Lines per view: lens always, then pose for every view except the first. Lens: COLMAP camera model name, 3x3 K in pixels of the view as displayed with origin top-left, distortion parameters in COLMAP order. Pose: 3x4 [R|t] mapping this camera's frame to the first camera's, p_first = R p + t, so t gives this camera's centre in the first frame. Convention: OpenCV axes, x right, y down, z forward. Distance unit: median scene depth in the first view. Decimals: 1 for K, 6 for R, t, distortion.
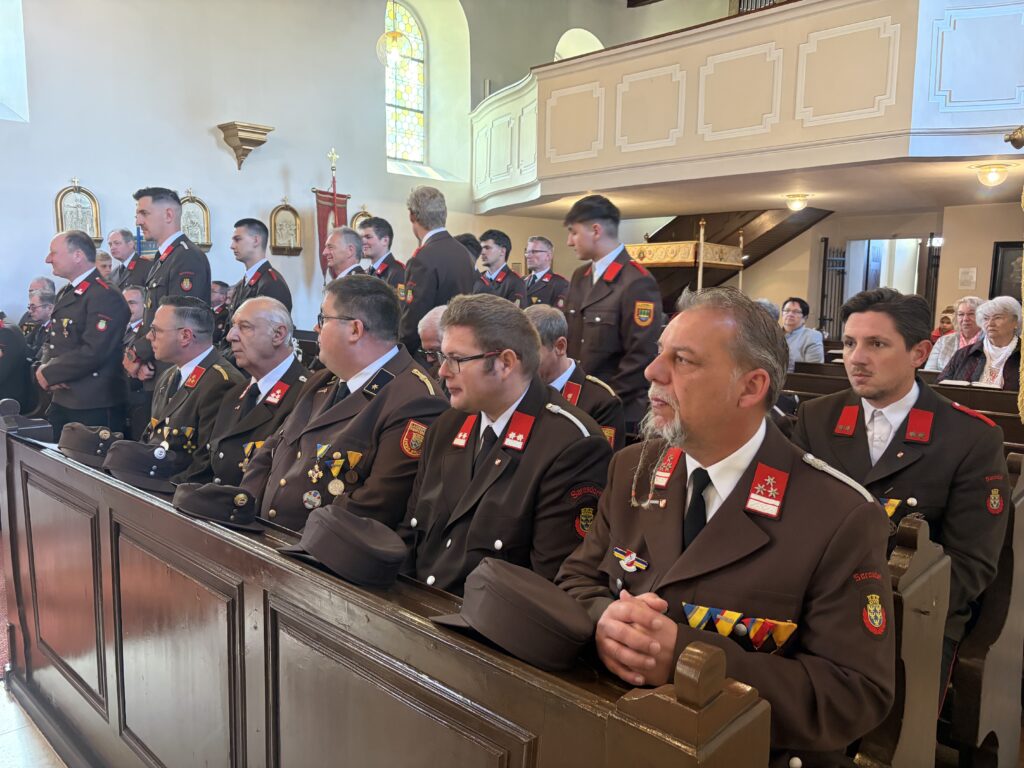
lens RADIAL K [[785.9, 0, 516.6], [0, 785.9, 387.5], [0, 0, 1]] dist [0.005587, 0.001199]
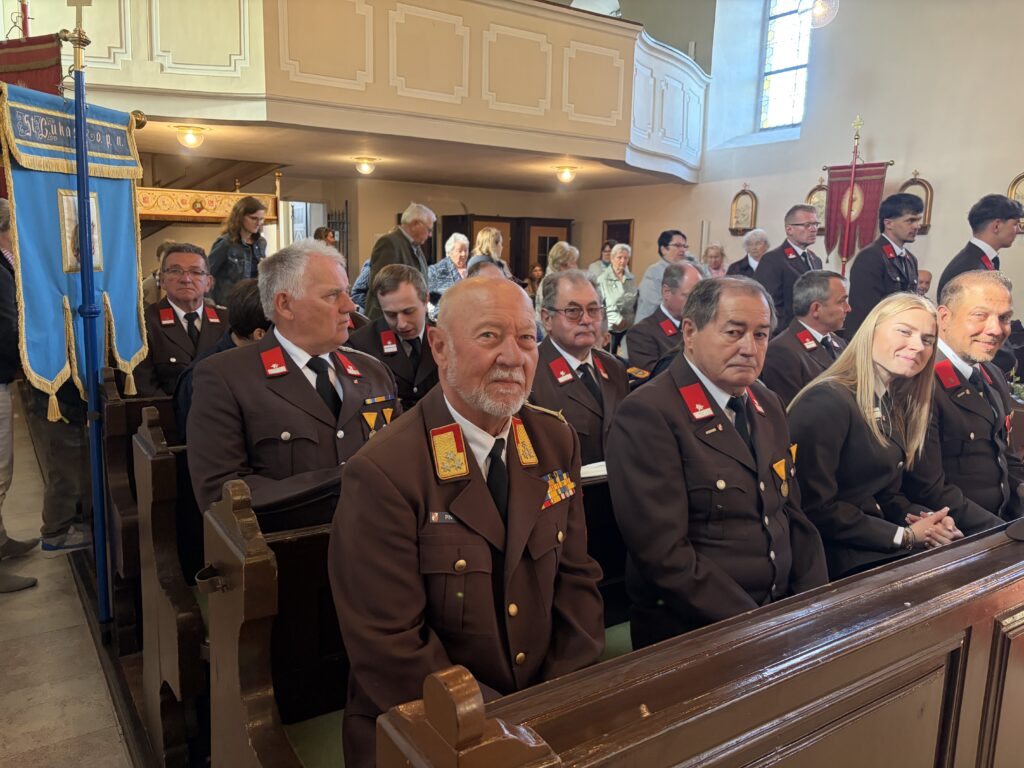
lens RADIAL K [[785.9, 0, 516.6], [0, 785.9, 387.5], [0, 0, 1]] dist [0.005587, 0.001199]
pose [[0.212493, -0.164641, 0.963193, -0.767866], [0.097276, 0.984371, 0.146800, -0.107256], [-0.972309, 0.062502, 0.225188, 0.757261]]
